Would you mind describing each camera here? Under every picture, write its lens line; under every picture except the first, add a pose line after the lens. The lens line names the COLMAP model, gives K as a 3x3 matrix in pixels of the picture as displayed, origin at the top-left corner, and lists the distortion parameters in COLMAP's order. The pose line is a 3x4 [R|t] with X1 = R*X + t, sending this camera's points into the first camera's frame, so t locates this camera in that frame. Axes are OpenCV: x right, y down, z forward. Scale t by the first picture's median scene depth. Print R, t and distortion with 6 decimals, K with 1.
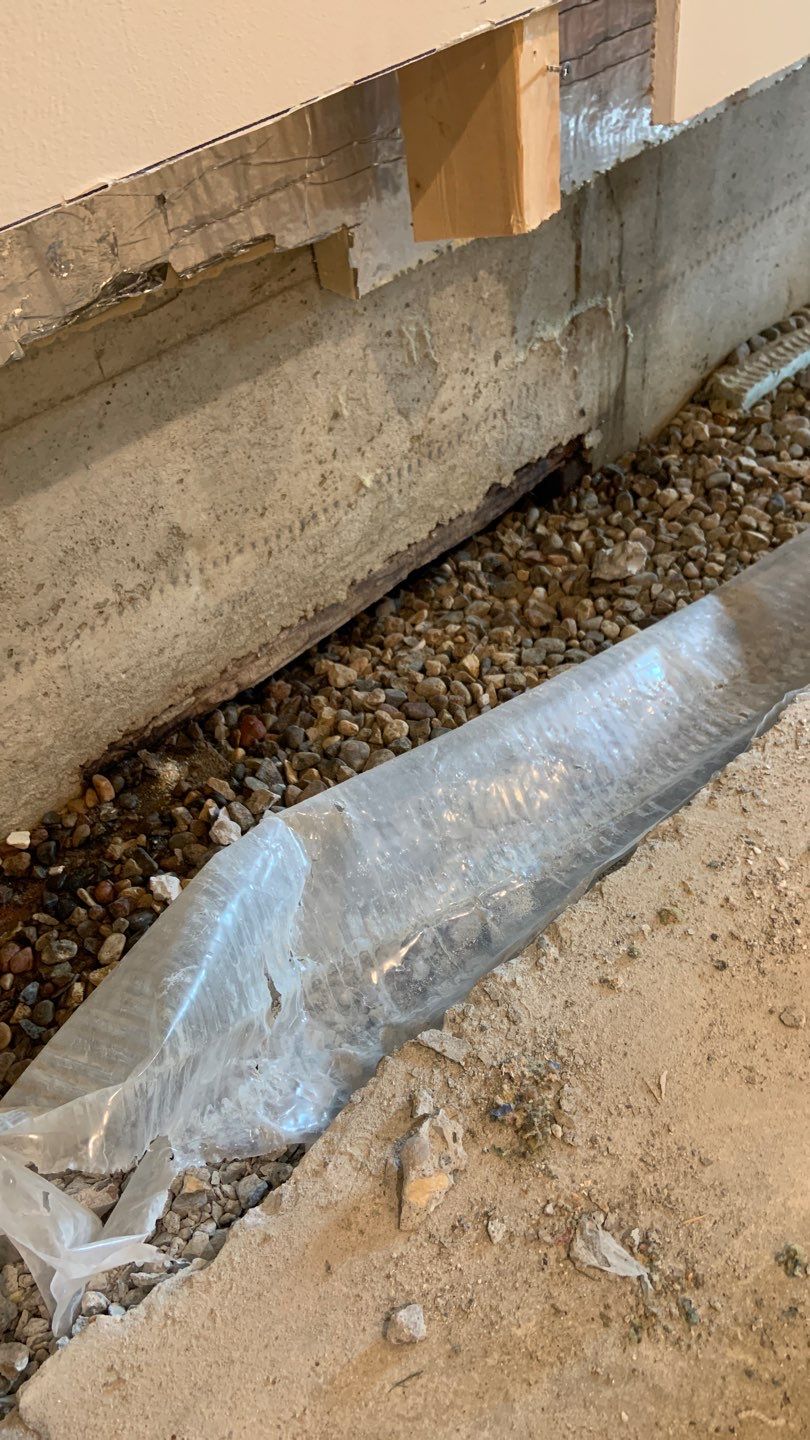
lens RADIAL K [[1080.6, 0, 403.4], [0, 1080.6, 715.8], [0, 0, 1]] dist [0.113992, -0.155620]
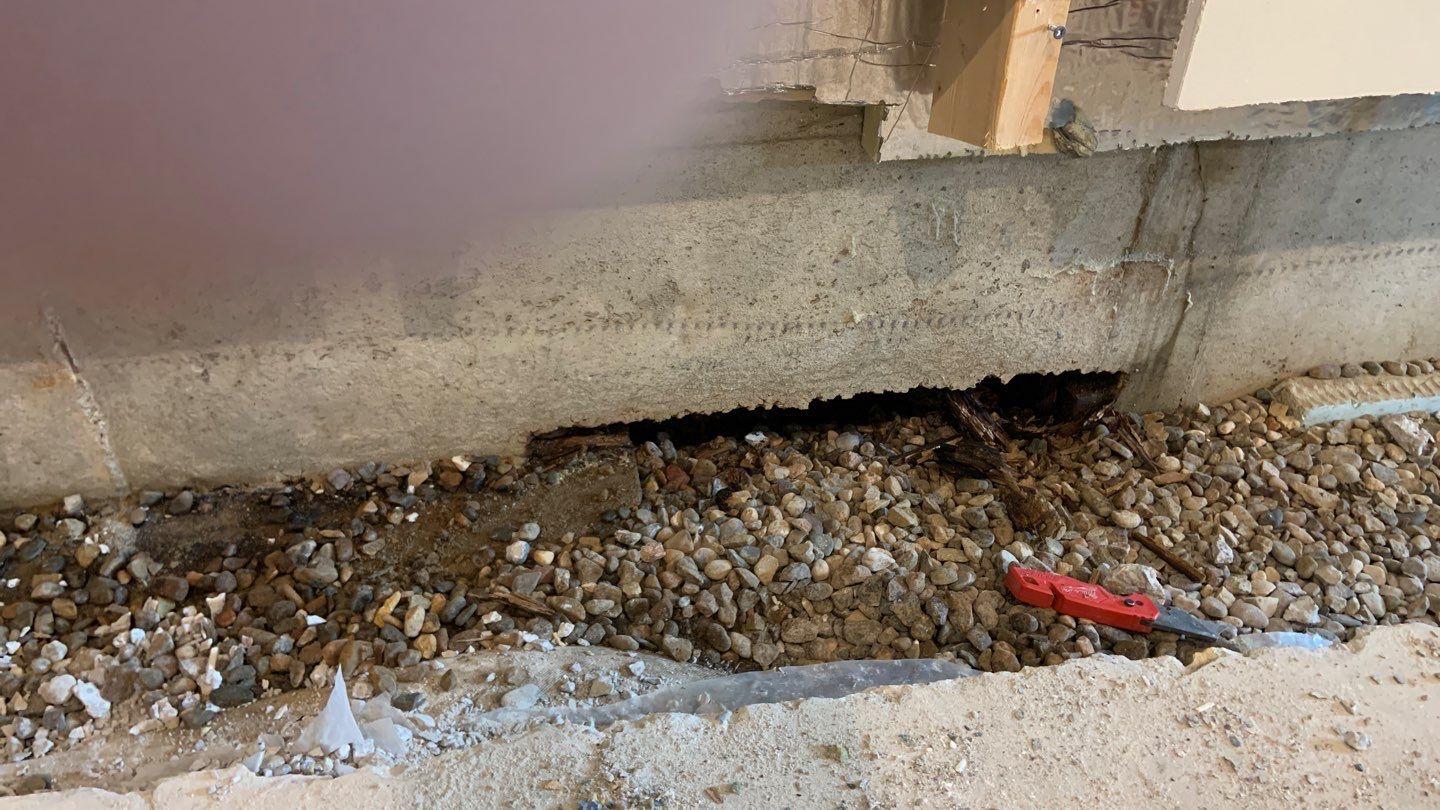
lens RADIAL K [[1080.6, 0, 696.4], [0, 1080.6, 400.4], [0, 0, 1]] dist [0.113992, -0.155620]
pose [[0.840405, 0.407616, -0.357166, 0.258886], [-0.456622, 0.887531, -0.061526, 0.004484], [0.291917, 0.214797, 0.932012, -0.071136]]
